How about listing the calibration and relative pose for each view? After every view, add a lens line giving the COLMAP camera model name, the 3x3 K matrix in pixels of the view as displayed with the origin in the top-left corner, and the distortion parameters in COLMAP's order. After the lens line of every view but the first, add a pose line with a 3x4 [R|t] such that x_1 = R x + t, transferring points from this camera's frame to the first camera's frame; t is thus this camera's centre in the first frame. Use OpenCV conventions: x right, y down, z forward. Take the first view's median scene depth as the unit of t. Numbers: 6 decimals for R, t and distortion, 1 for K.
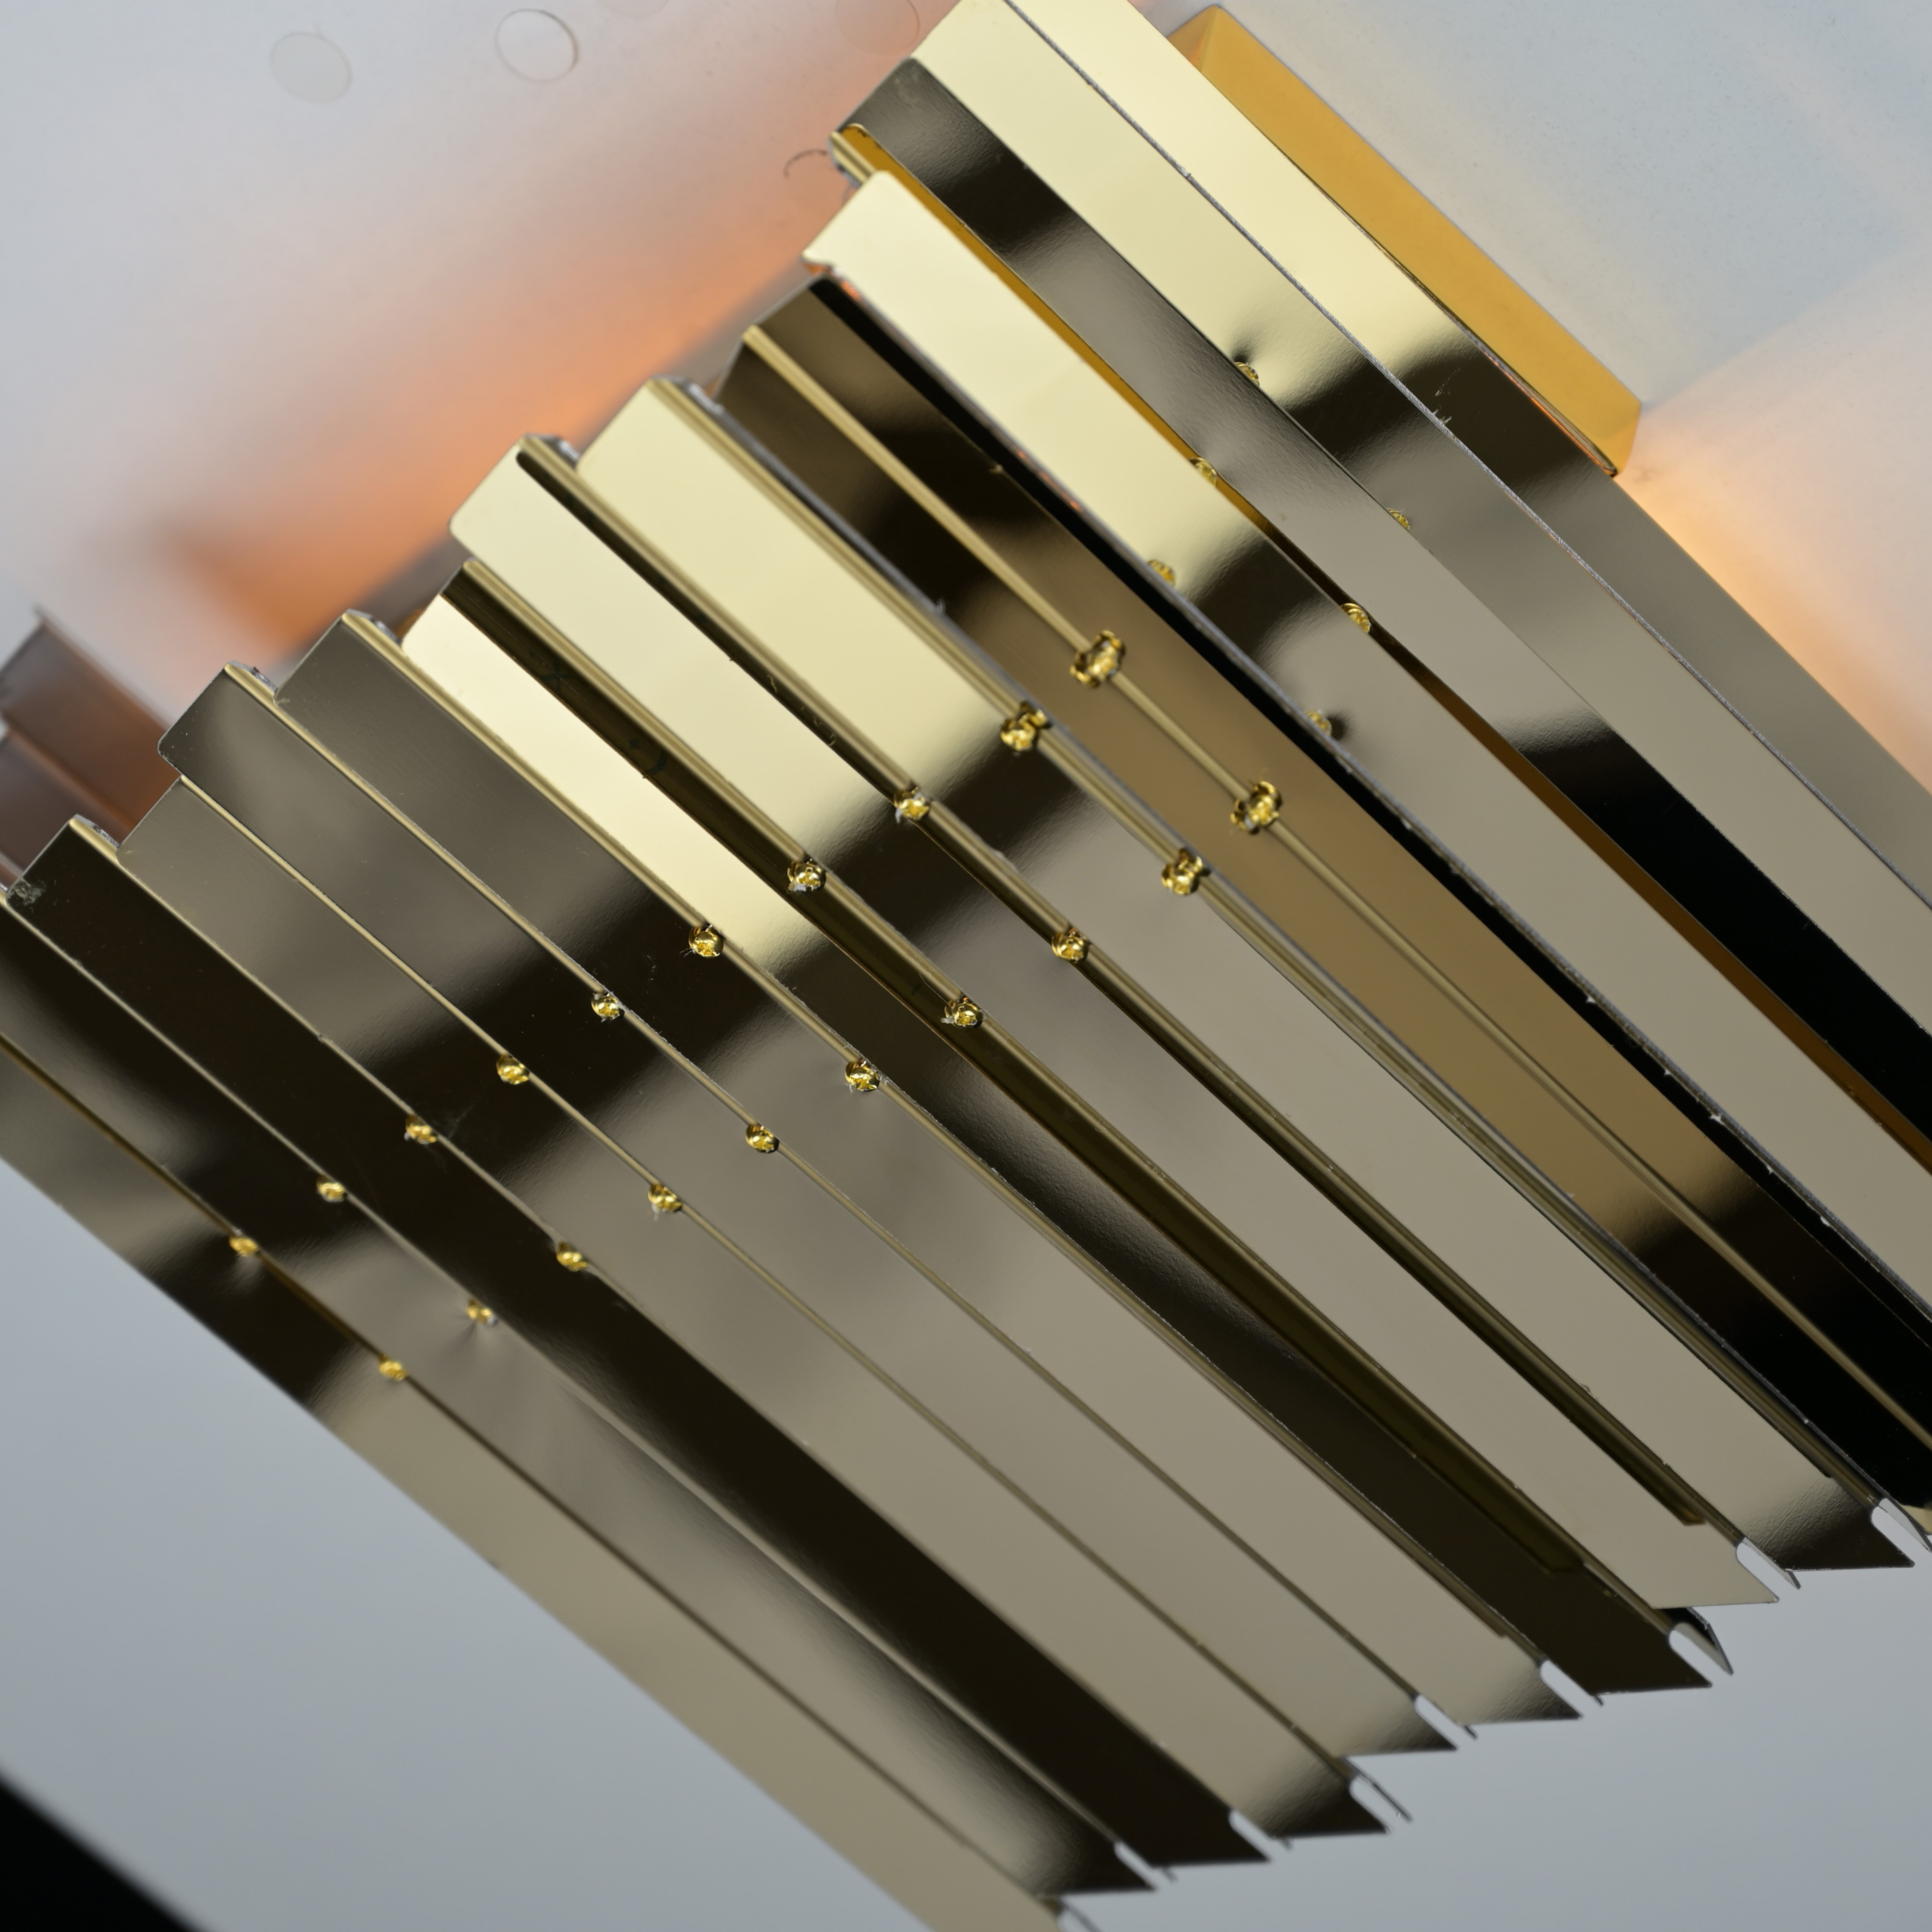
lens RADIAL K [[4784.3, 0, 966.5], [0, 4784.3, 869.0], [0, 0, 1]] dist [0.009569, 0.170615]
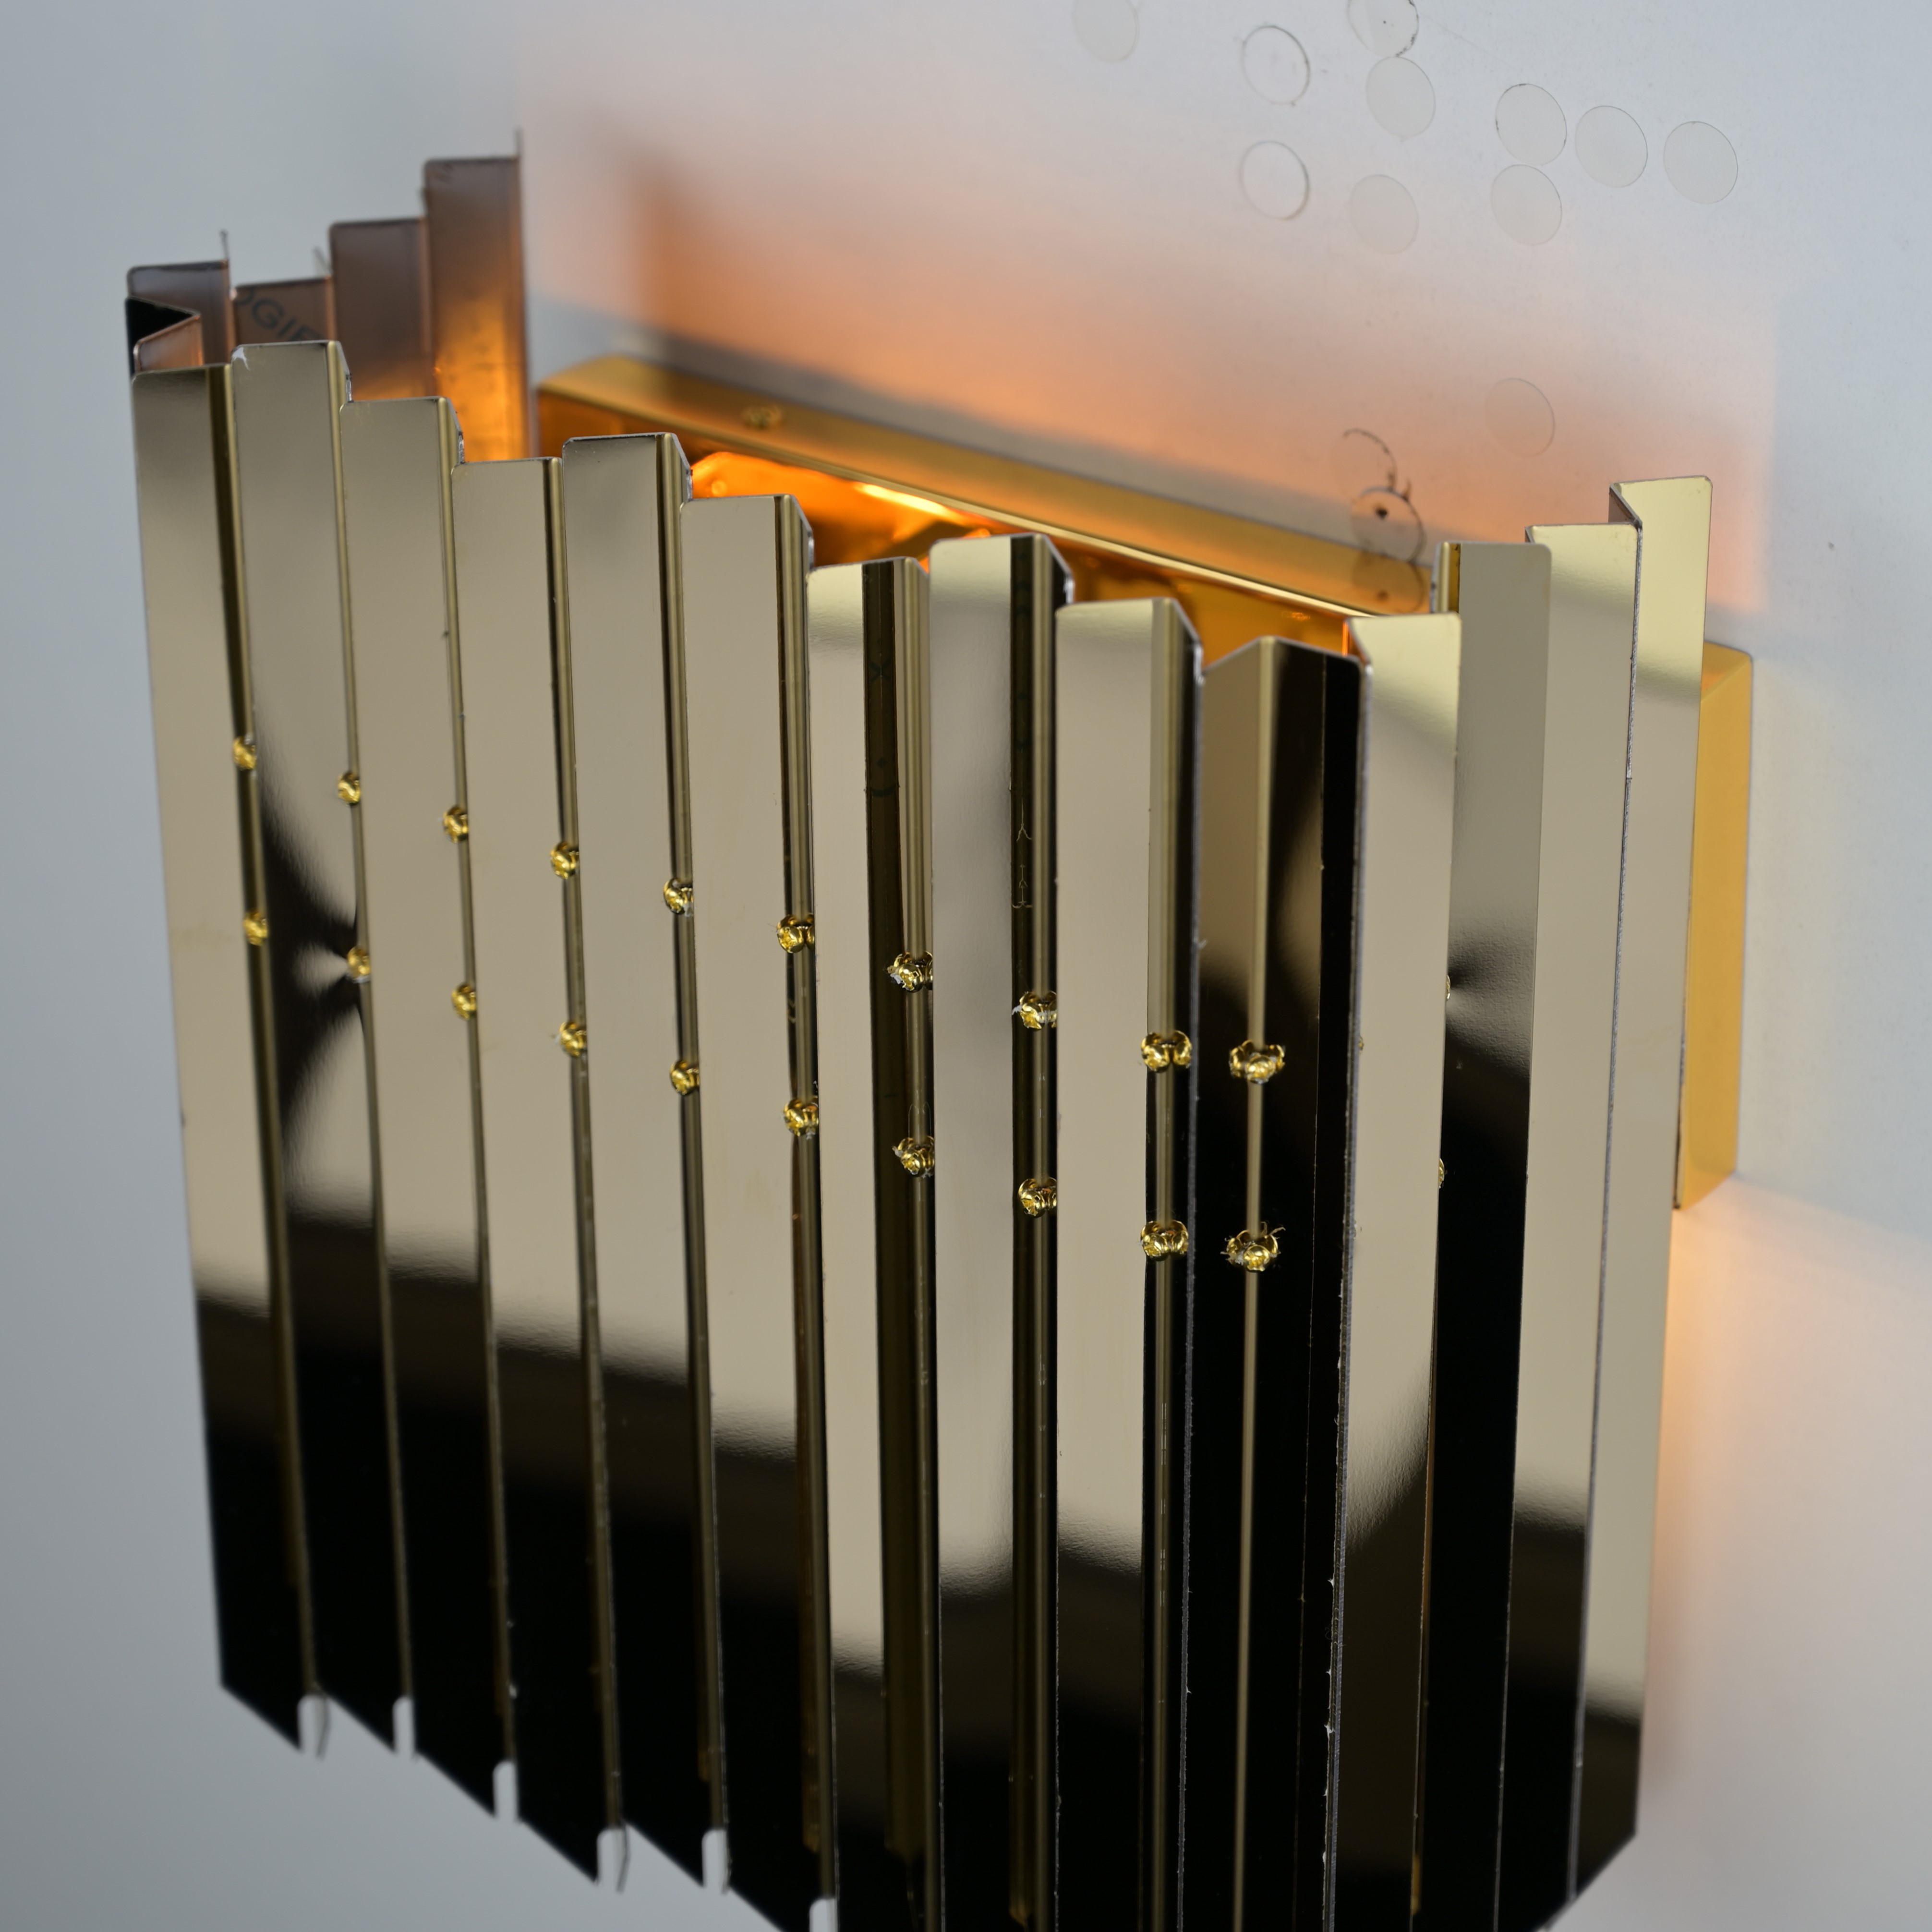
lens RADIAL K [[4784.3, 0, 966.5], [0, 4784.3, 869.0], [0, 0, 1]] dist [0.009569, 0.170615]
pose [[0.689175, 0.714453, 0.120810, -0.162675], [-0.722007, 0.691180, 0.031237, -0.054829], [-0.061184, -0.108753, 0.992184, -0.051656]]
